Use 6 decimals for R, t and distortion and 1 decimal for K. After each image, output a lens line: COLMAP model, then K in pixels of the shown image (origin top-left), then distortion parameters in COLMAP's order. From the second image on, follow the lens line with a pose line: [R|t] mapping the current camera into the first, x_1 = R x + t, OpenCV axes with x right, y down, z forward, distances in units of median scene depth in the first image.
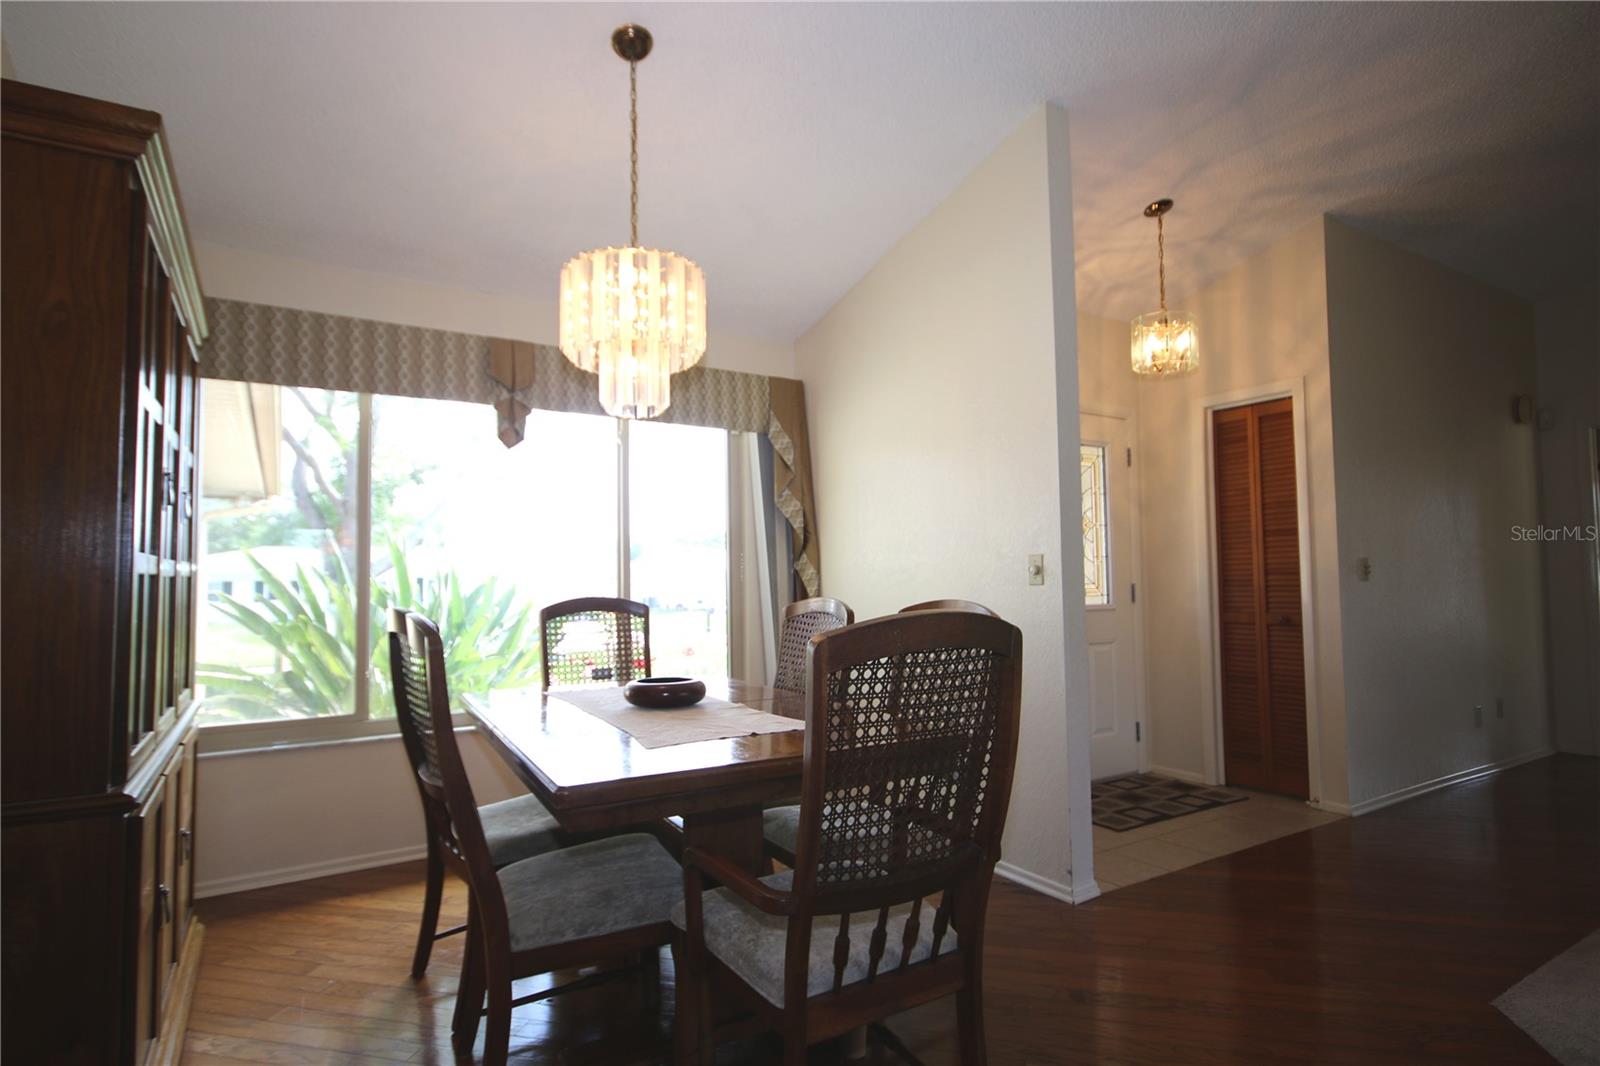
lens RADIAL K [[808.9, 0, 806.7], [0, 808.9, 539.1], [0, 0, 1]] dist [-0.005855, -0.001426]
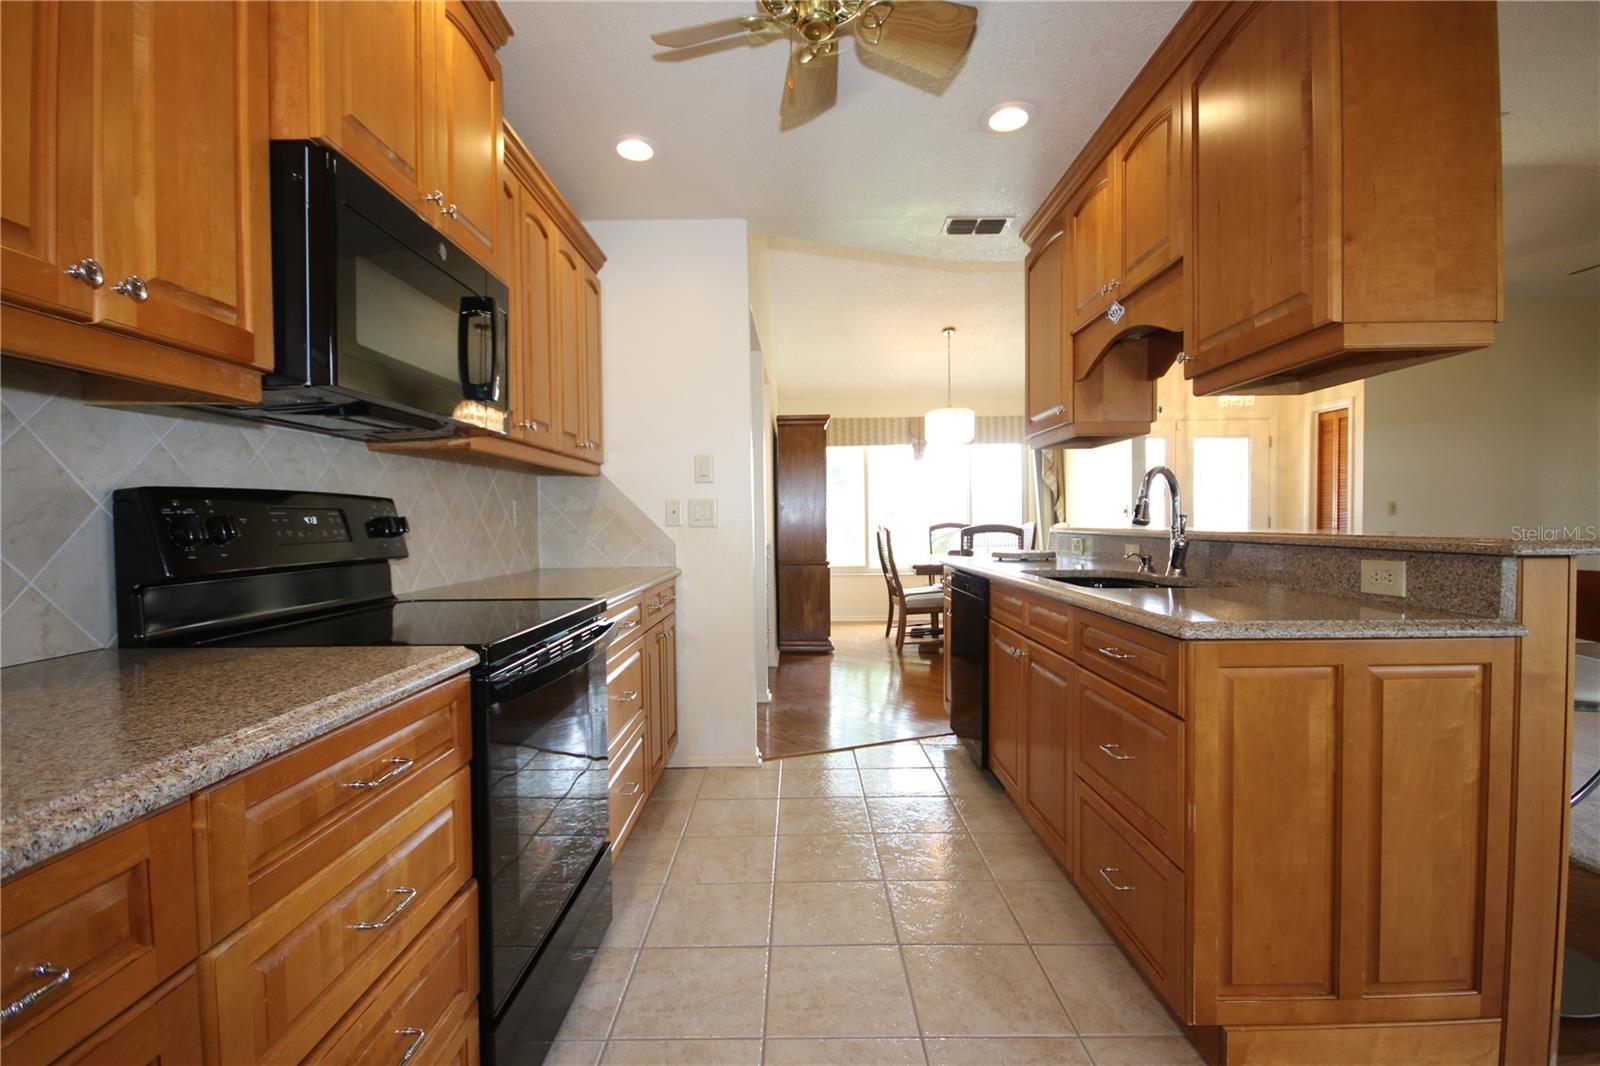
lens RADIAL K [[723.3, 0, 802.7], [0, 723.3, 524.0], [0, 0, 1]] dist [-0.008348, -0.003247]
pose [[0.842256, 0.010198, -0.538982, 0.502535], [0.029699, 0.997425, 0.065282, -0.073124], [0.538259, -0.070991, 0.839784, -1.009451]]
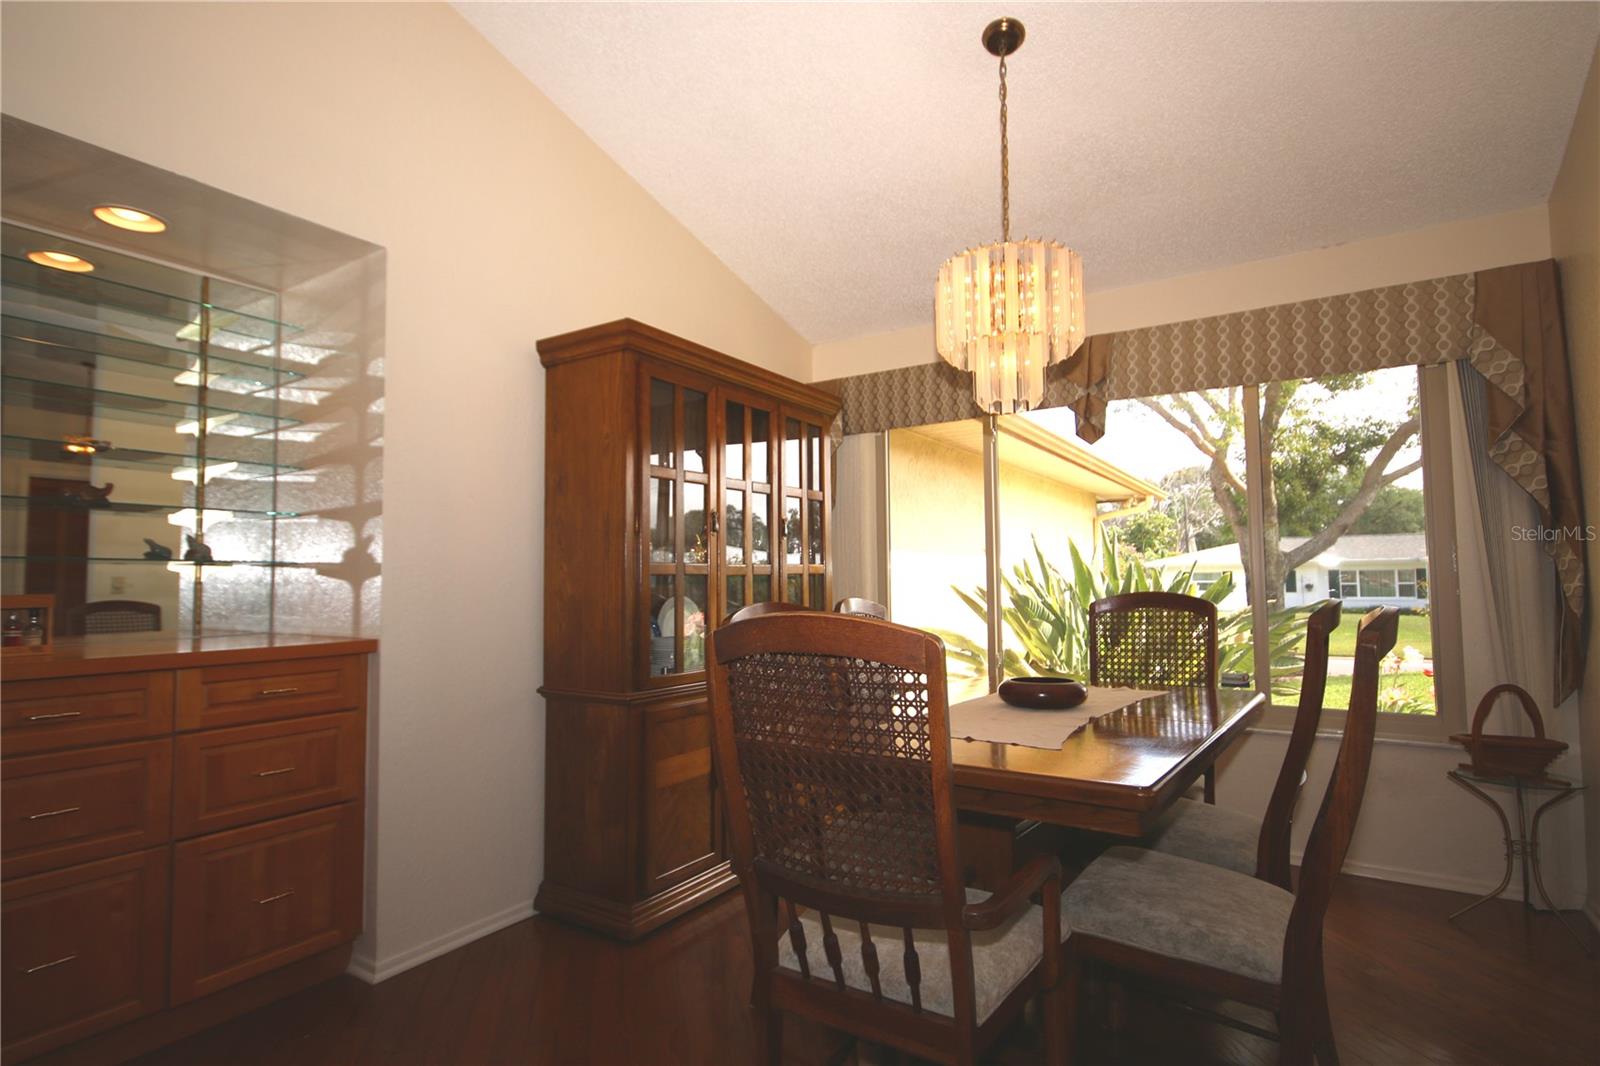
lens RADIAL K [[808.9, 0, 790.0], [0, 808.9, 525.9], [0, 0, 1]] dist [-0.005855, -0.001426]
pose [[0.414021, -0.057745, -0.908434, 0.387118], [0.051710, 0.997866, -0.039862, 0.010494], [0.908797, -0.030472, 0.416124, 0.226793]]
